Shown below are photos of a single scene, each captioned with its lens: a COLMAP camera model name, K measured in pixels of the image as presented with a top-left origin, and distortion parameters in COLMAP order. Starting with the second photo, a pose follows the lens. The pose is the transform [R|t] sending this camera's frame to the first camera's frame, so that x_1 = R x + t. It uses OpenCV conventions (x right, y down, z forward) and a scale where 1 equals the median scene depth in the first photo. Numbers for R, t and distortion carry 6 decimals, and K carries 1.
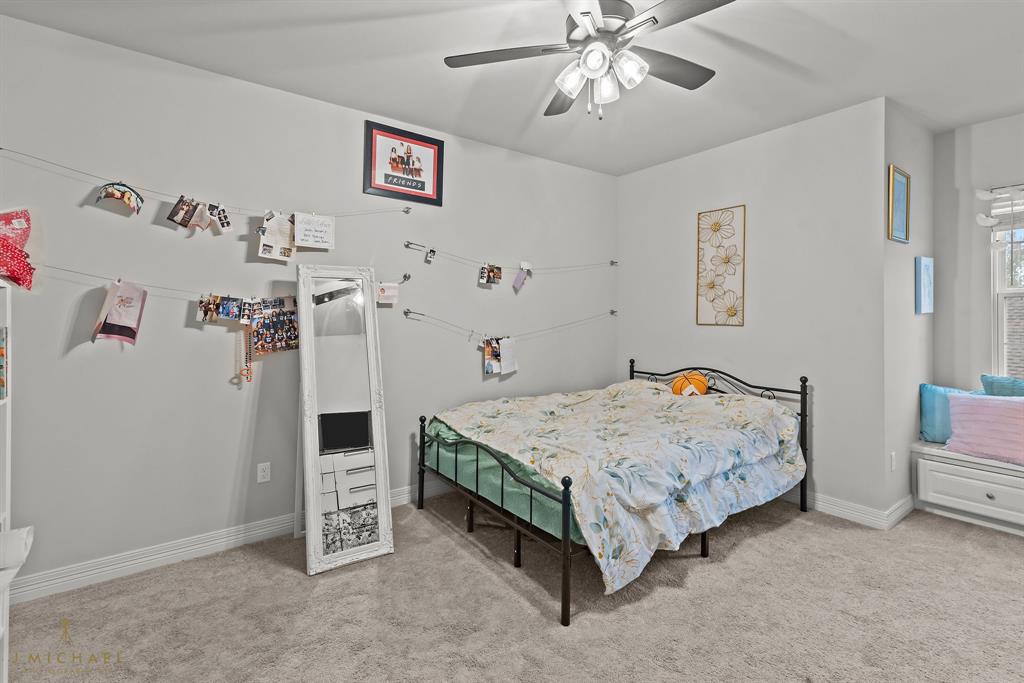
lens RADIAL K [[468.0, 0, 512.4], [0, 468.0, 315.8], [0, 0, 1]] dist [0.008860, 0.001494]
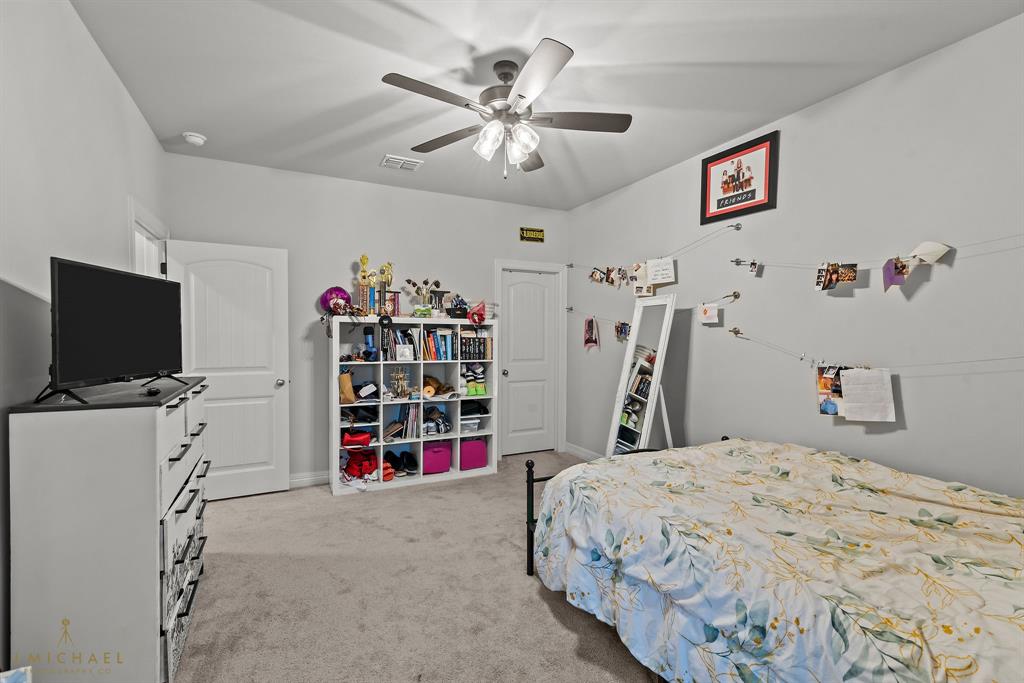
lens RADIAL K [[468.0, 0, 515.9], [0, 468.0, 344.9], [0, 0, 1]] dist [0.008860, 0.001494]
pose [[-0.169774, 0.023959, -0.985192, 0.810796], [0.002632, 0.999712, 0.023859, -0.002809], [0.985480, 0.001457, -0.169788, 0.693462]]
